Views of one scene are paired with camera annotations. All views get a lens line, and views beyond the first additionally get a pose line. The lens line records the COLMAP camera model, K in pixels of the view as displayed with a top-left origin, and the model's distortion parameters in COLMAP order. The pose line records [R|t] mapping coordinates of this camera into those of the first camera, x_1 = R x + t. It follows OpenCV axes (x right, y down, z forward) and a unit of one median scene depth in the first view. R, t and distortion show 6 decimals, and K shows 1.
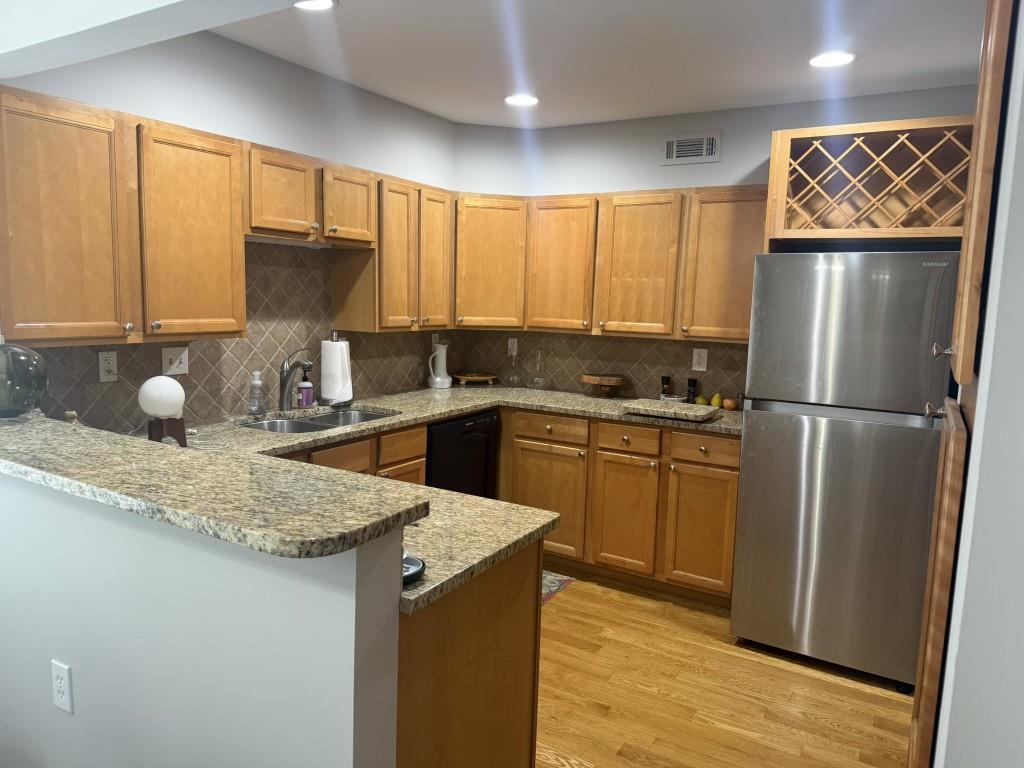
lens RADIAL K [[712.2, 0, 500.7], [0, 712.2, 388.0], [0, 0, 1]] dist [0.053769, -0.070727]
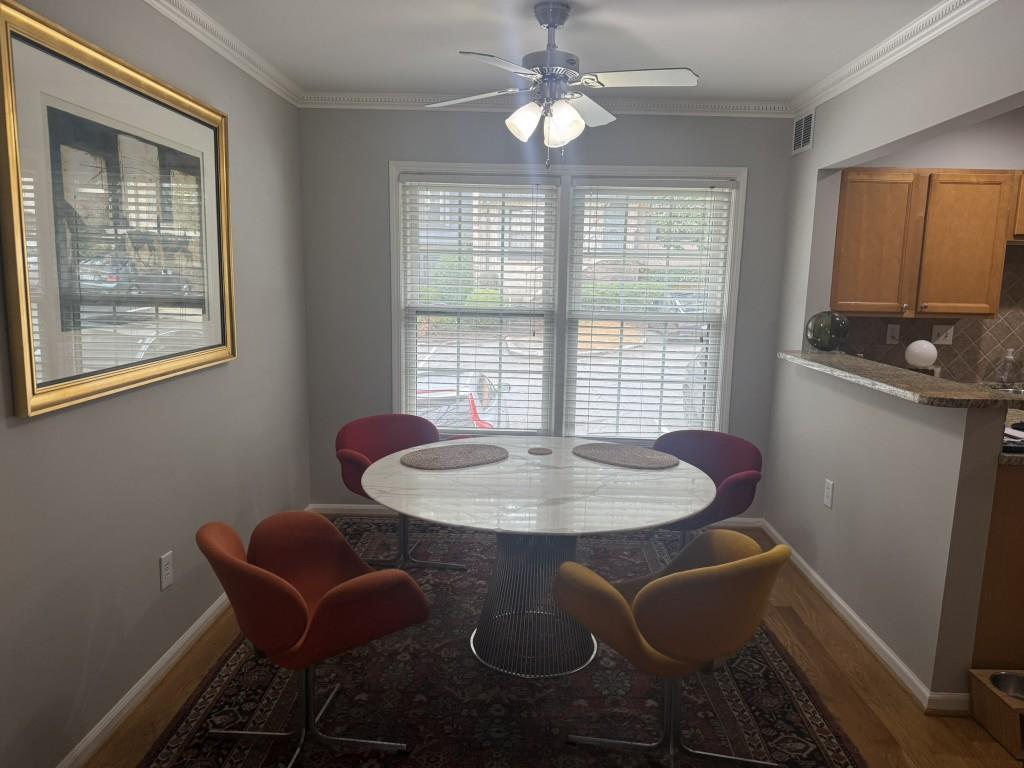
lens RADIAL K [[713.2, 0, 513.8], [0, 713.2, 377.1], [0, 0, 1]] dist [0.111338, -0.168574]
pose [[0.497198, 0.099177, -0.861950, 0.385818], [-0.118815, 0.991869, 0.045590, 0.085592], [0.859463, 0.079746, 0.504939, -0.453980]]
